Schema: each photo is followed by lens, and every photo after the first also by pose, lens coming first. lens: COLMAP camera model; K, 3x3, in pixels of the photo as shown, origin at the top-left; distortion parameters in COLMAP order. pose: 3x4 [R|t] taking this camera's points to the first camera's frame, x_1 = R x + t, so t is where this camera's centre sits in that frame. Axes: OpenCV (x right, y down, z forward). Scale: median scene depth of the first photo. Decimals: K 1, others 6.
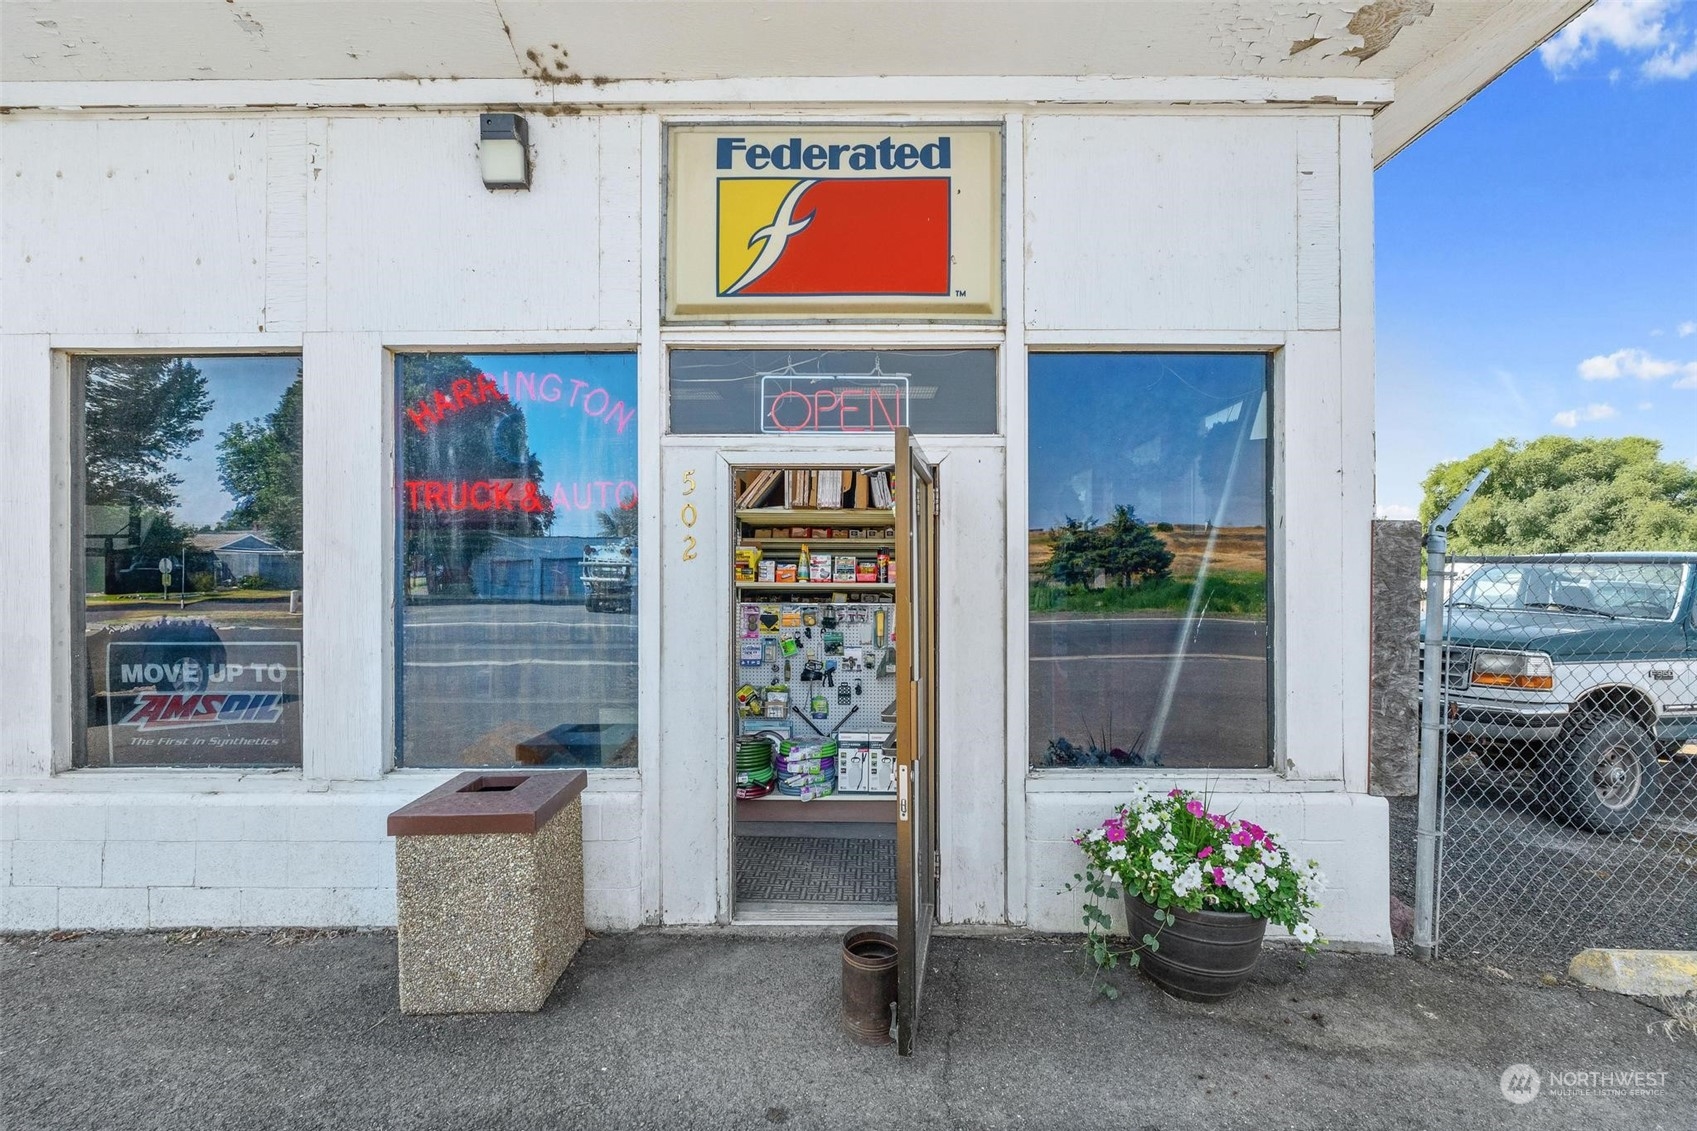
lens RADIAL K [[827.7, 0, 843.8], [0, 827.7, 575.6], [0, 0, 1]] dist [-0.013532, 0.000954]
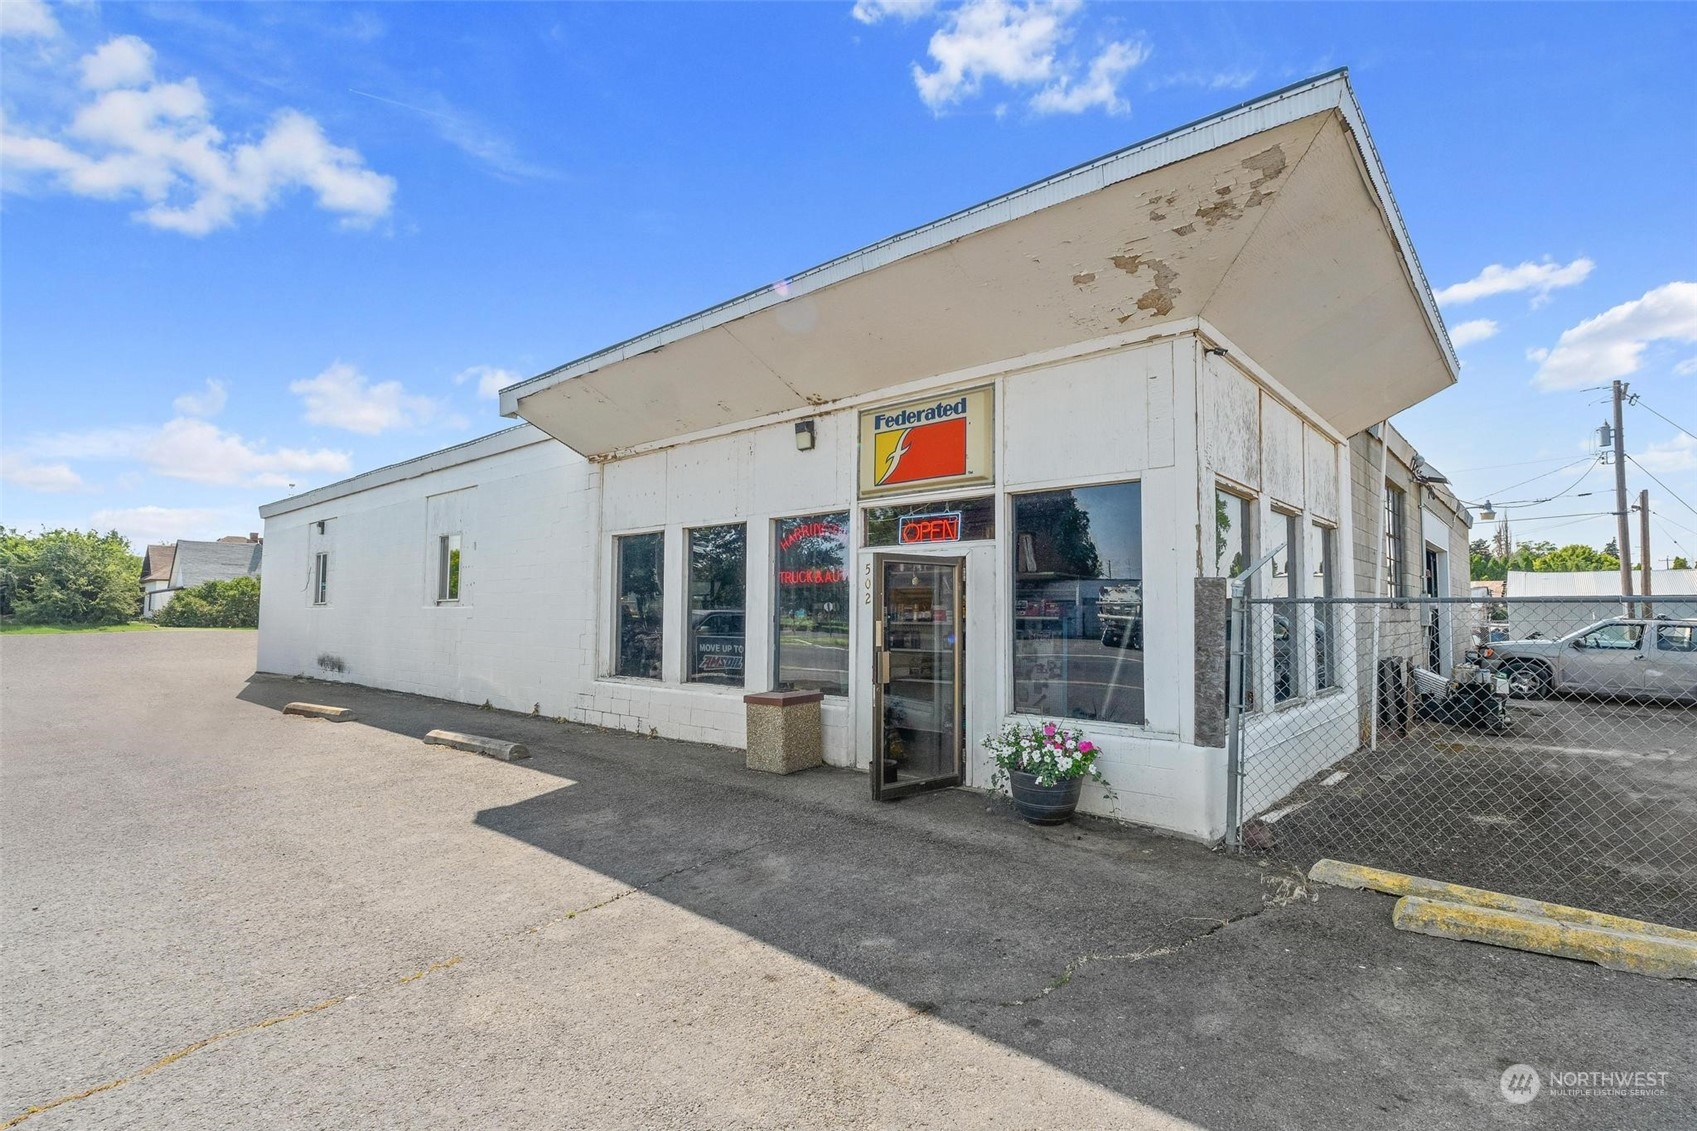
lens RADIAL K [[827.7, 0, 851.9], [0, 827.7, 567.7], [0, 0, 1]] dist [-0.013532, 0.000954]
pose [[0.765375, -0.032513, -0.642763, 1.227796], [-0.007171, 0.998230, -0.059032, 0.016233], [0.643545, 0.049791, 0.763787, -0.741510]]
